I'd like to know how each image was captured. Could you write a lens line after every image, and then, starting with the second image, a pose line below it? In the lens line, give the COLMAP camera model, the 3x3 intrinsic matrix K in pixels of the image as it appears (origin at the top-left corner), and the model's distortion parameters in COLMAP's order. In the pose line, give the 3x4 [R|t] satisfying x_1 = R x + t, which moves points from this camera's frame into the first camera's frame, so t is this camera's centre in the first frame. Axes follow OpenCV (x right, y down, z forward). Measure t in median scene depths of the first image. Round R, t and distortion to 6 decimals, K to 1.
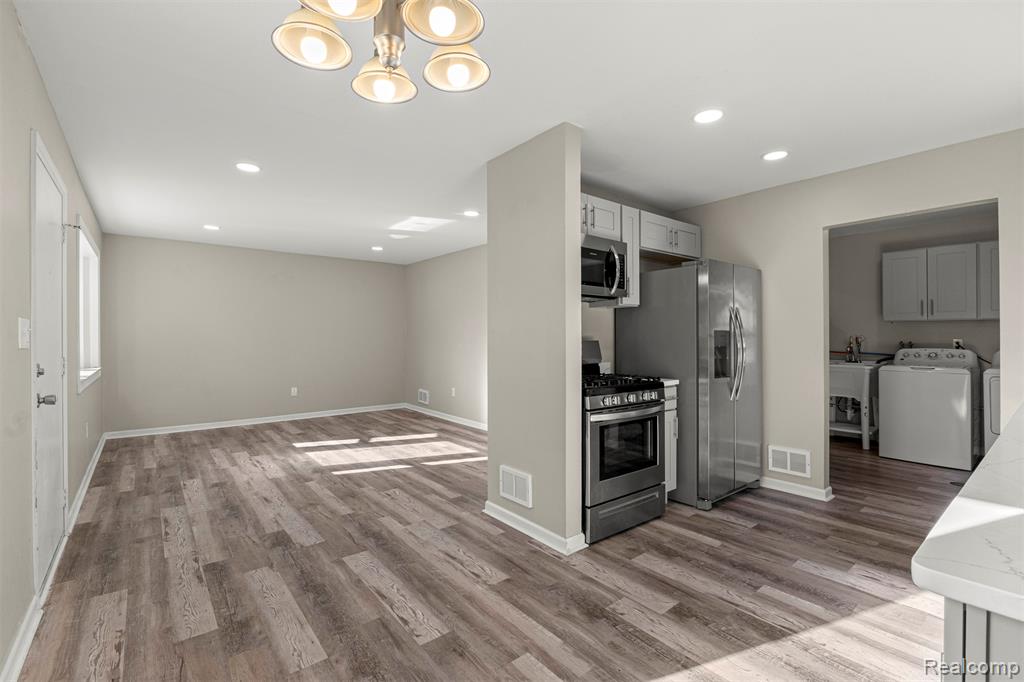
lens RADIAL K [[455.8, 0, 516.8], [0, 455.8, 335.5], [0, 0, 1]] dist [-0.009233, -0.001129]
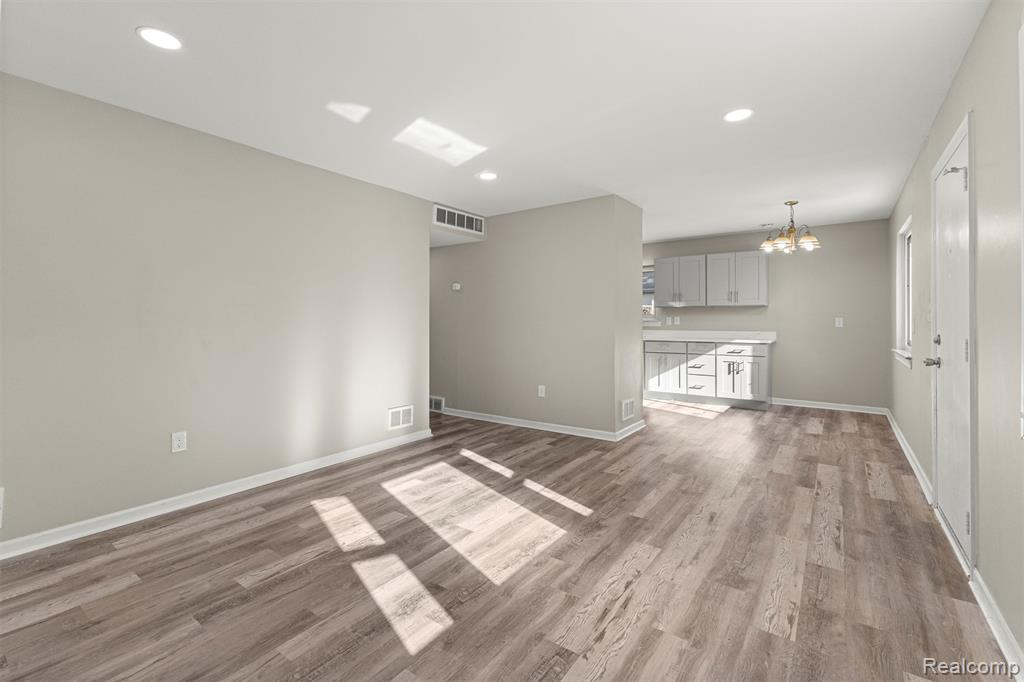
lens RADIAL K [[445.8, 0, 507.3], [0, 445.8, 320.0], [0, 0, 1]] dist [0.011330, -0.001908]
pose [[-0.244625, 0.000718, 0.969618, -1.177576], [0.001200, 0.999999, -0.000437, 0.011463], [-0.969617, 0.001056, -0.244626, 1.477259]]
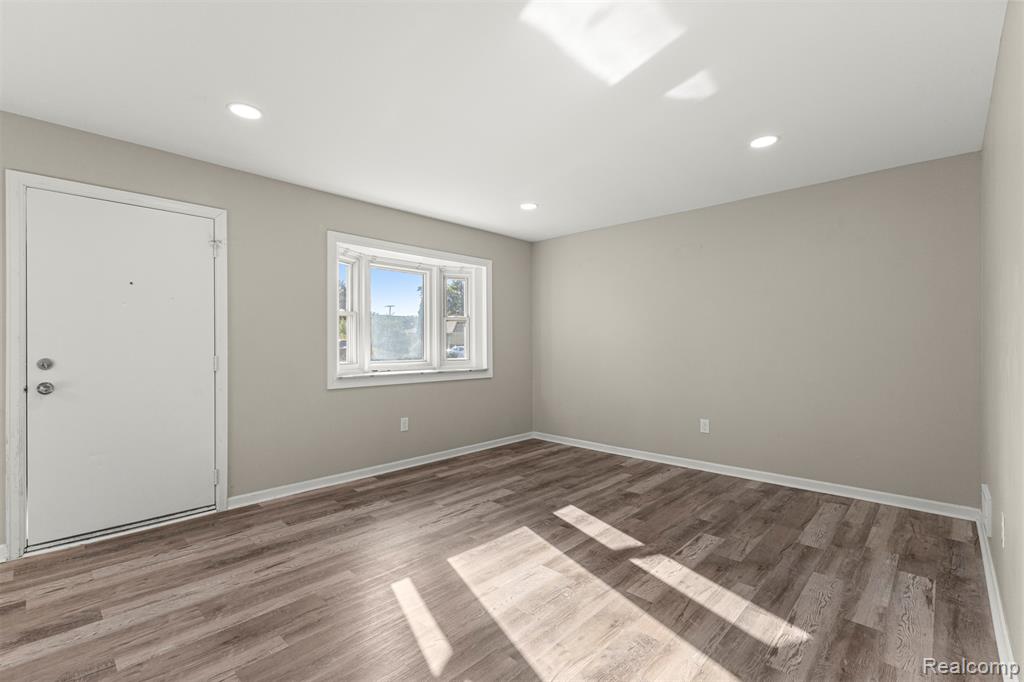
lens RADIAL K [[445.8, 0, 515.7], [0, 445.8, 343.9], [0, 0, 1]] dist [0.011330, -0.001908]
pose [[0.124919, -0.001806, -0.992165, 0.183980], [0.001703, 0.999997, -0.001606, 0.015850], [0.992166, -0.001489, 0.124921, 1.233148]]
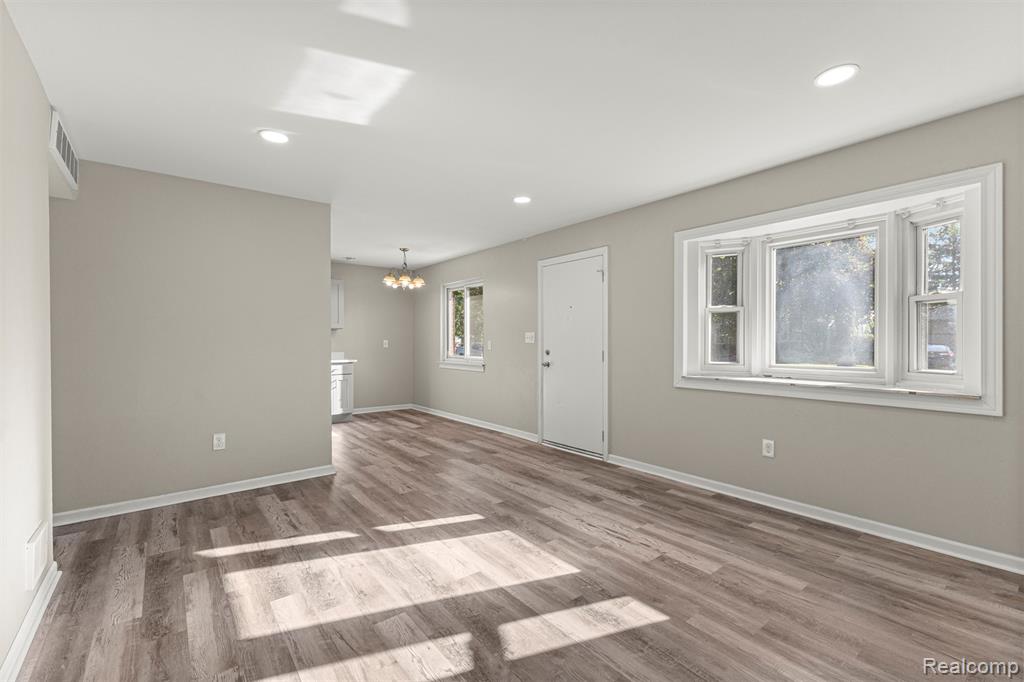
lens RADIAL K [[445.8, 0, 514.2], [0, 445.8, 342.1], [0, 0, 1]] dist [0.011330, -0.001908]
pose [[-0.999781, 0.000287, 0.020939, -0.541399], [0.000295, 1.000000, 0.000364, 0.012517], [-0.020939, 0.000370, -0.999781, 2.006102]]
